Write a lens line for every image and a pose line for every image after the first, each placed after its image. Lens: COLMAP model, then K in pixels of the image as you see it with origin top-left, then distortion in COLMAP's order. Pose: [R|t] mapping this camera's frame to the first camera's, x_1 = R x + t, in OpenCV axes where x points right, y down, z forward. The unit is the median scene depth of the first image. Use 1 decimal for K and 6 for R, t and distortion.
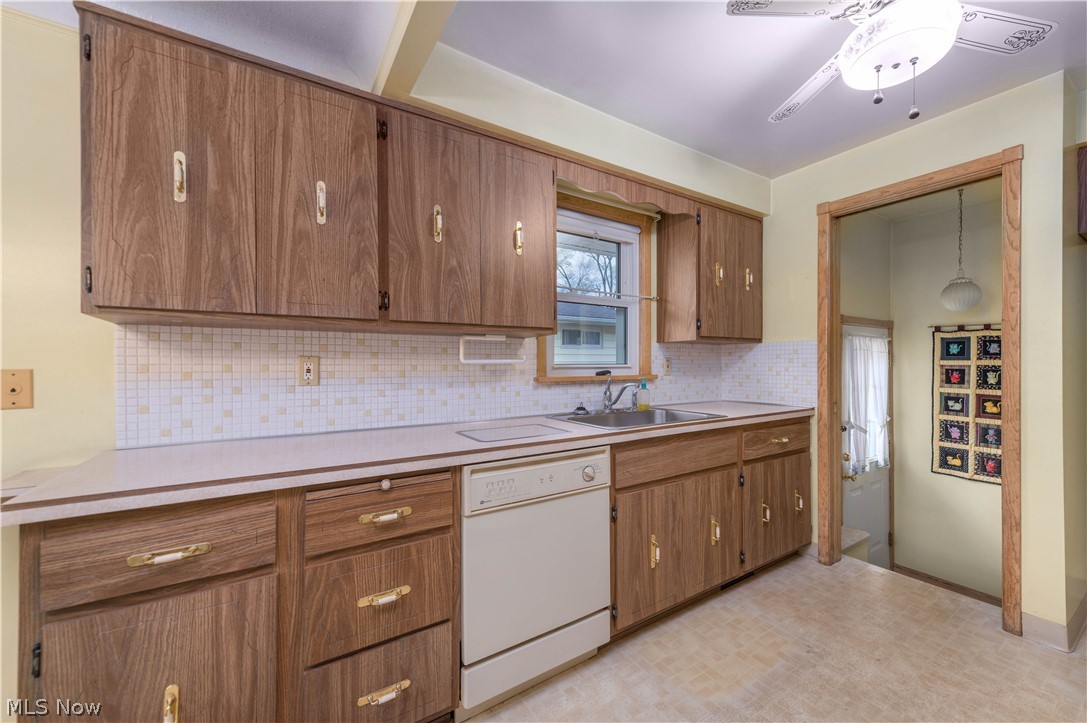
lens RADIAL K [[427.5, 0, 558.8], [0, 427.5, 363.9], [0, 0, 1]] dist [0.003579, -0.000042]
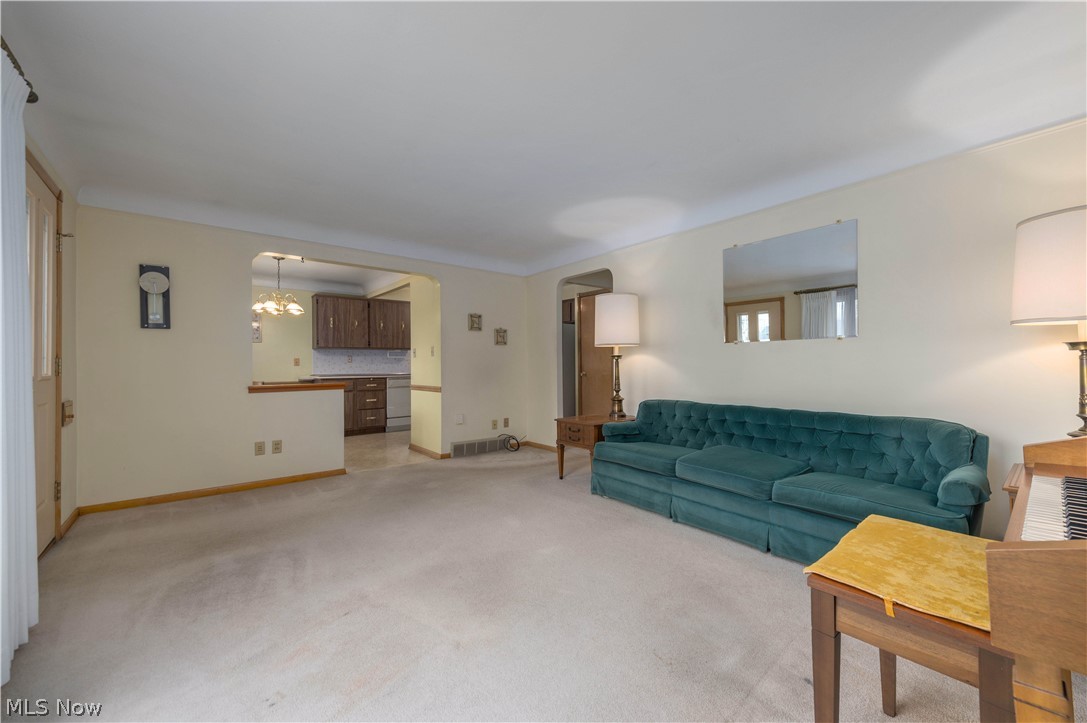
lens RADIAL K [[427.5, 0, 558.8], [0, 427.5, 363.9], [0, 0, 1]] dist [0.003579, -0.000042]
pose [[0.992320, -0.003602, 0.123644, 1.273300], [0.003743, 0.999993, -0.000909, 0.099579], [-0.123640, 0.001365, 0.992326, -4.658103]]
